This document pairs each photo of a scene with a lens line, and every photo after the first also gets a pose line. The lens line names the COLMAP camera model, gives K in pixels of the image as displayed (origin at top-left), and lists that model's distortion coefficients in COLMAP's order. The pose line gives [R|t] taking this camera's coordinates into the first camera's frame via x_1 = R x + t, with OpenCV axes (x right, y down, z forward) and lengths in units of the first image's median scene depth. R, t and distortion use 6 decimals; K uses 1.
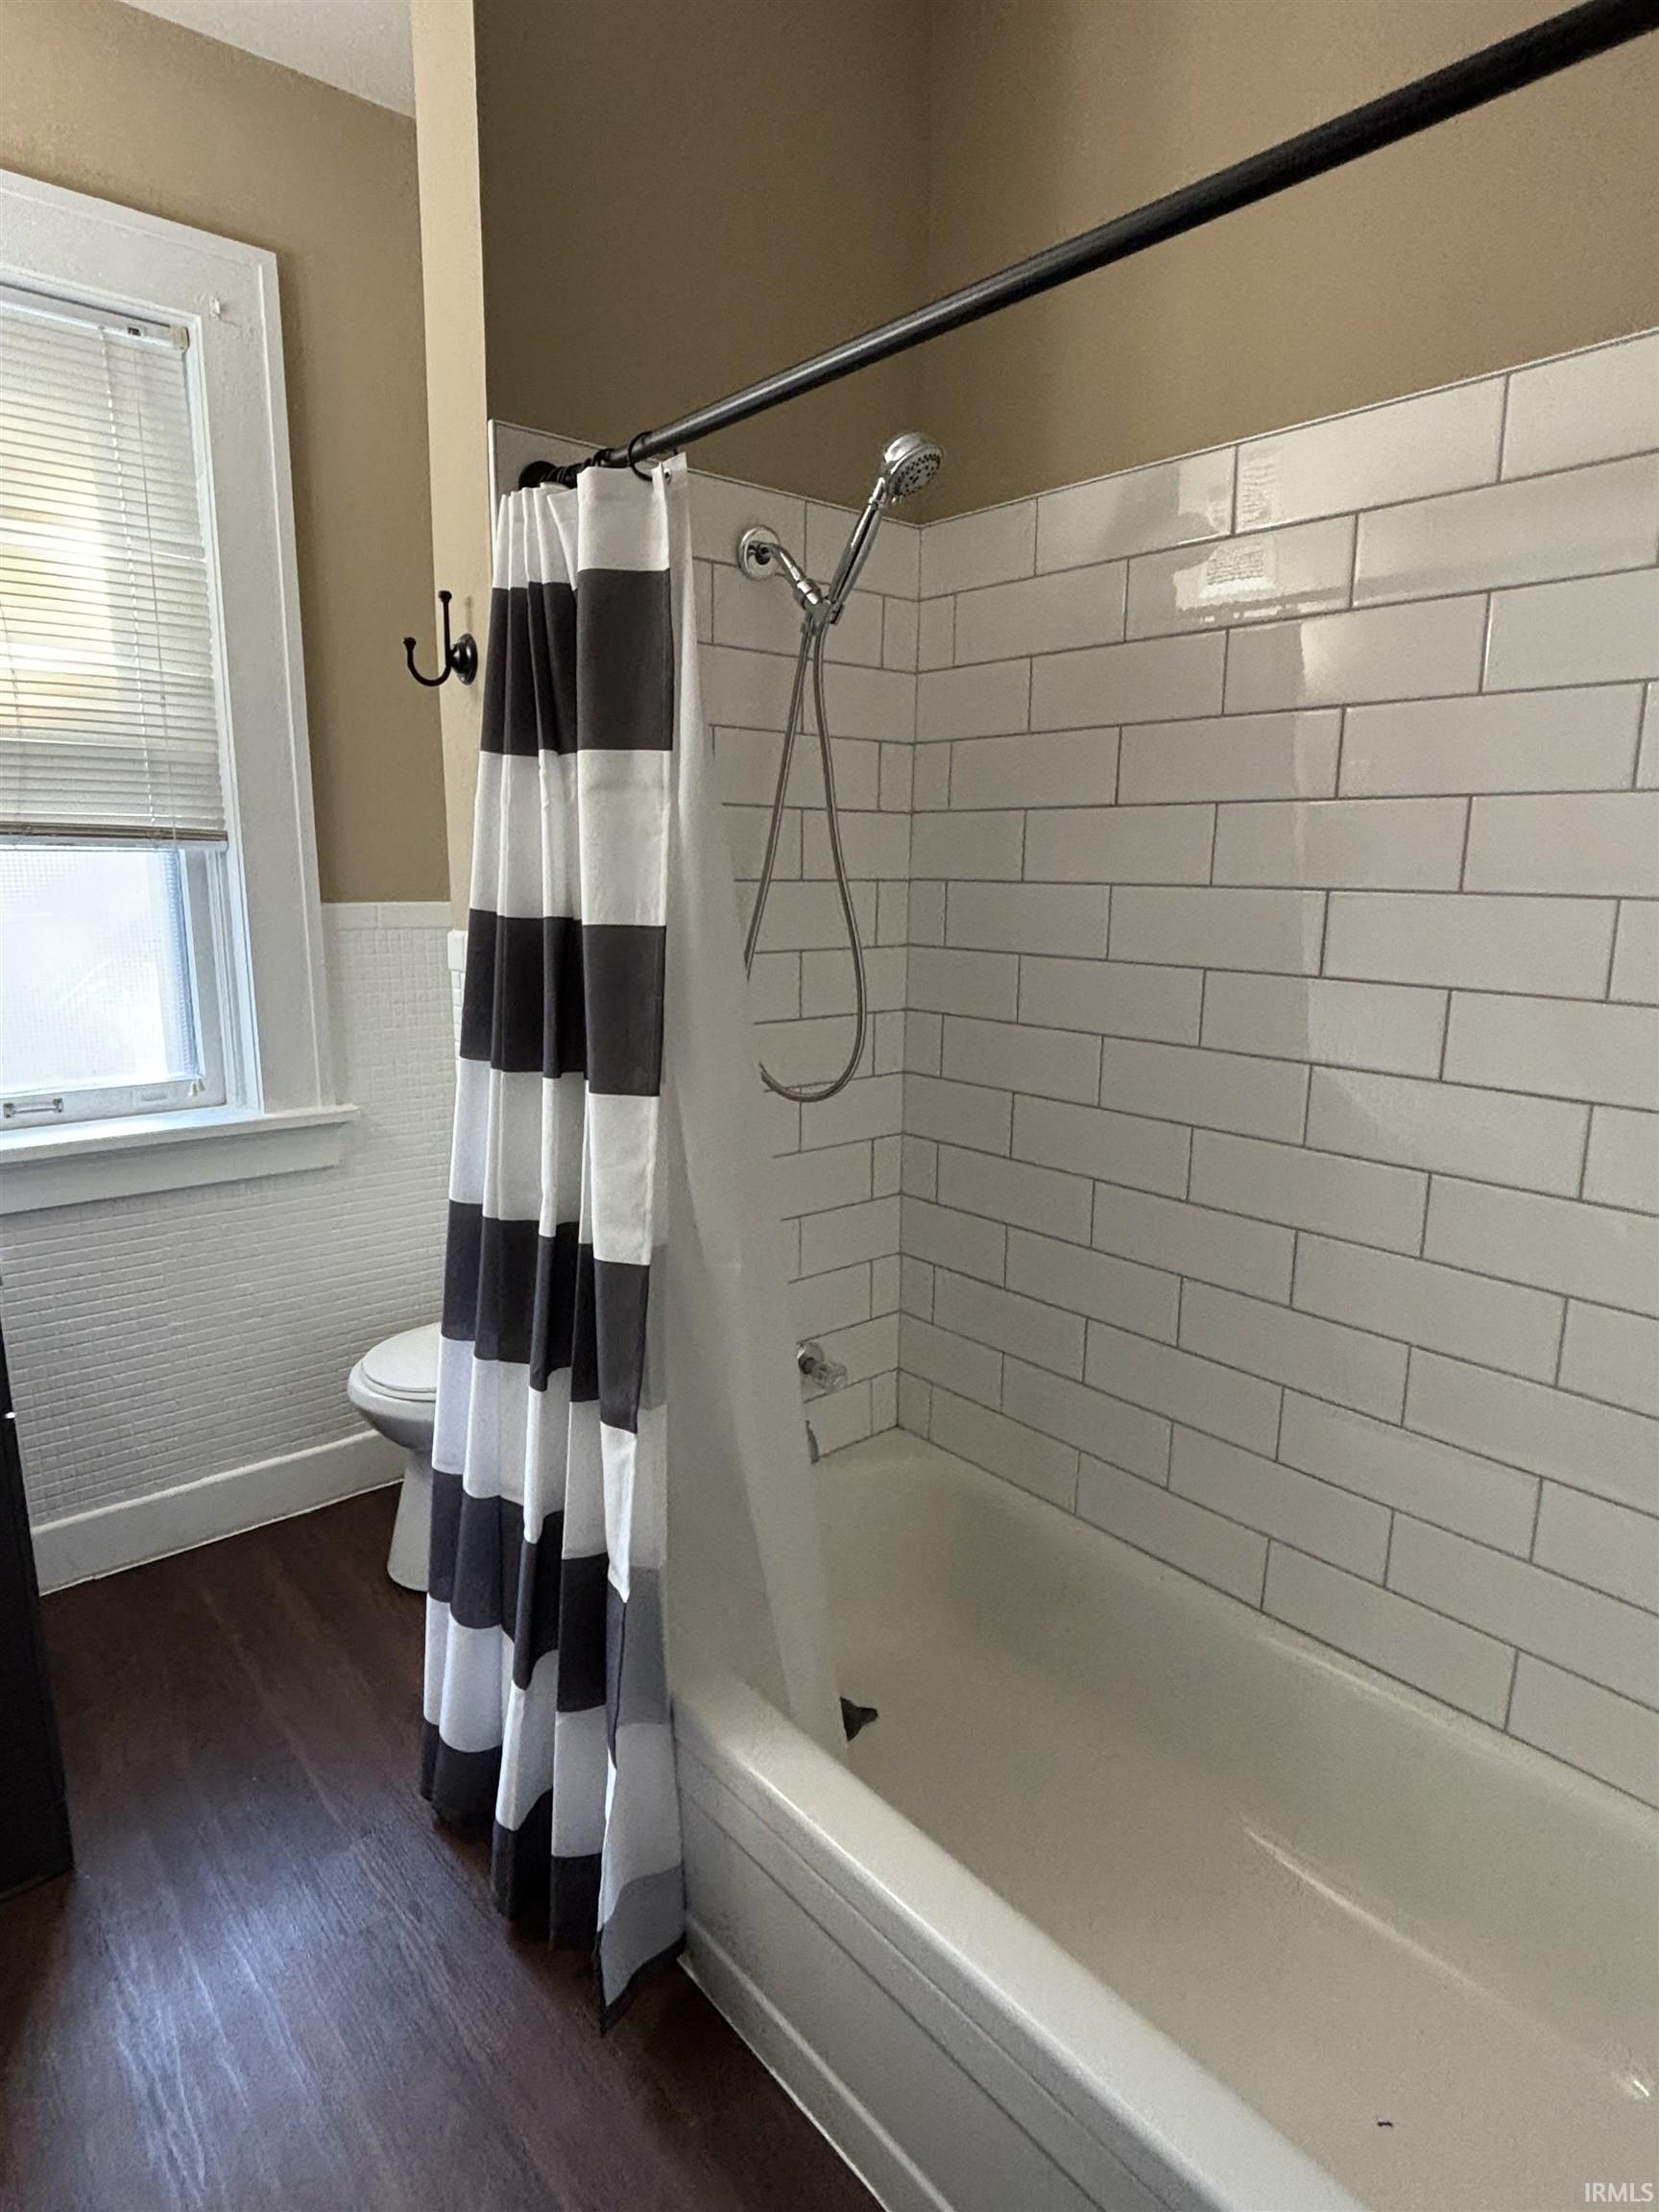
lens RADIAL K [[1245.4, 0, 828.5], [0, 1245.4, 1100.3], [0, 0, 1]] dist [0.007777, -0.002951]
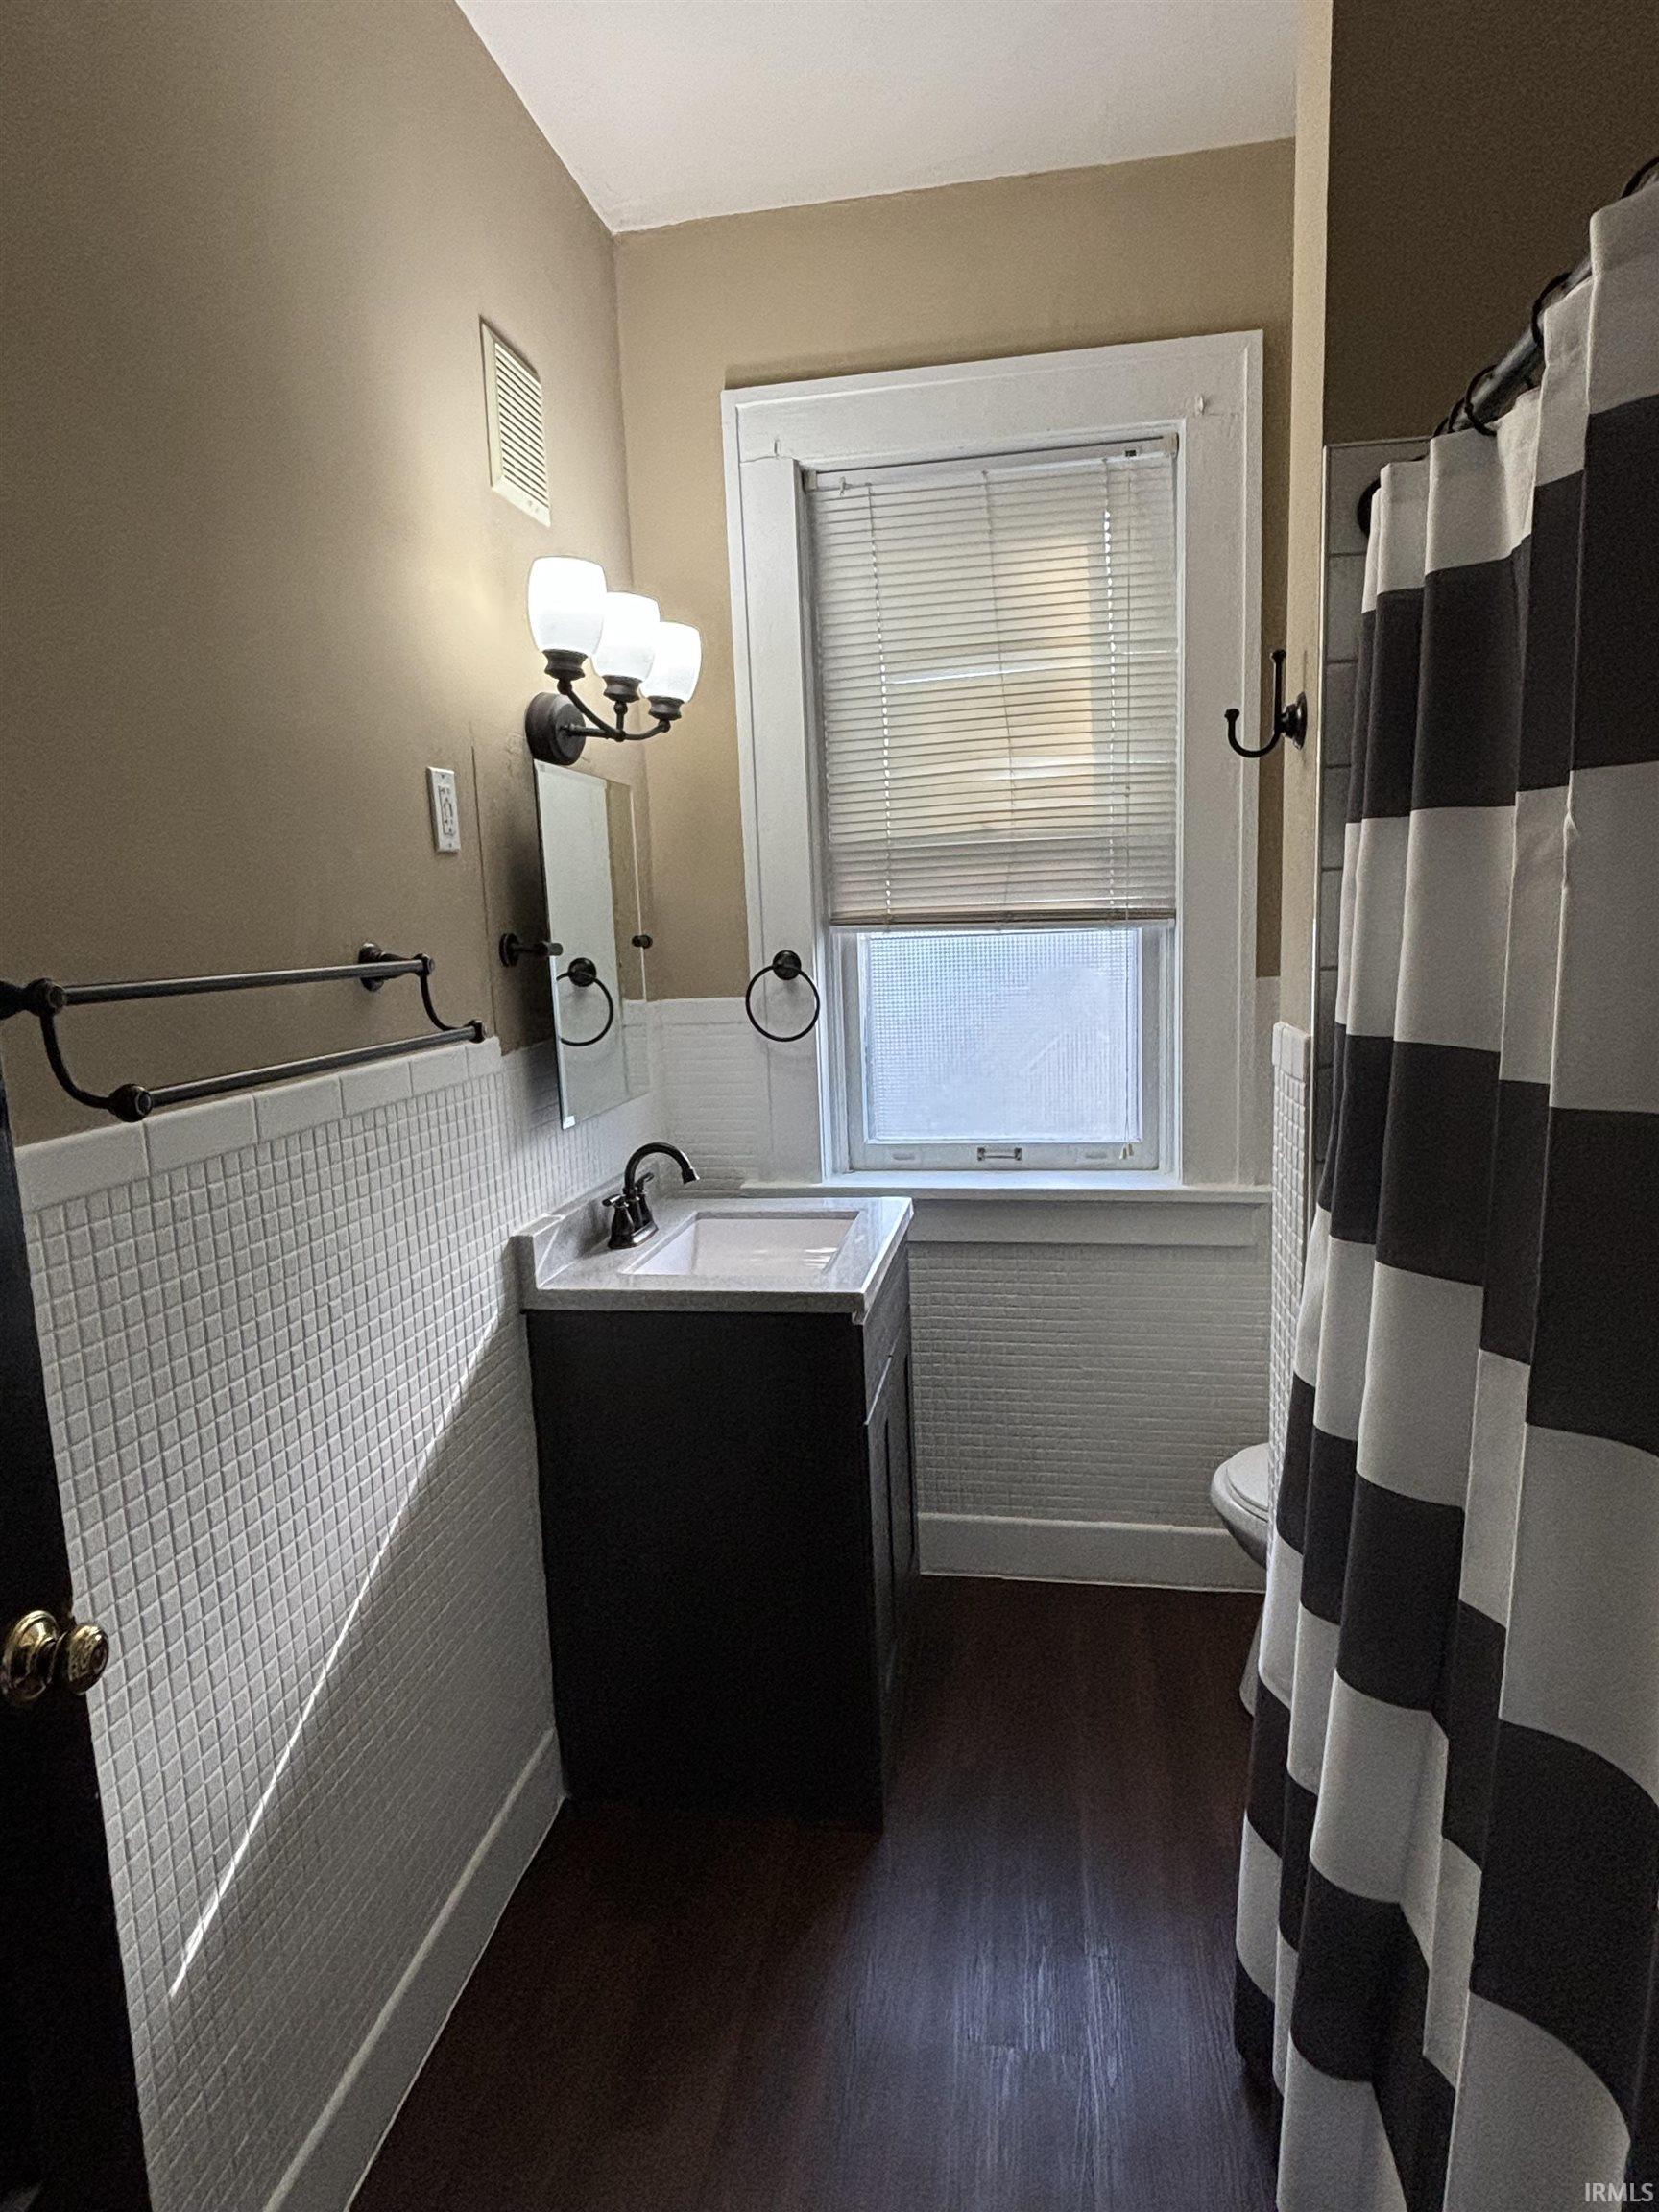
lens RADIAL K [[1245.4, 0, 831.5], [0, 1245.4, 1116.6], [0, 0, 1]] dist [0.007777, -0.002951]
pose [[0.642262, 0.090331, -0.761144, 0.140968], [-0.109272, 0.993679, 0.025724, -0.042405], [0.758656, 0.066650, 0.648073, 0.134151]]
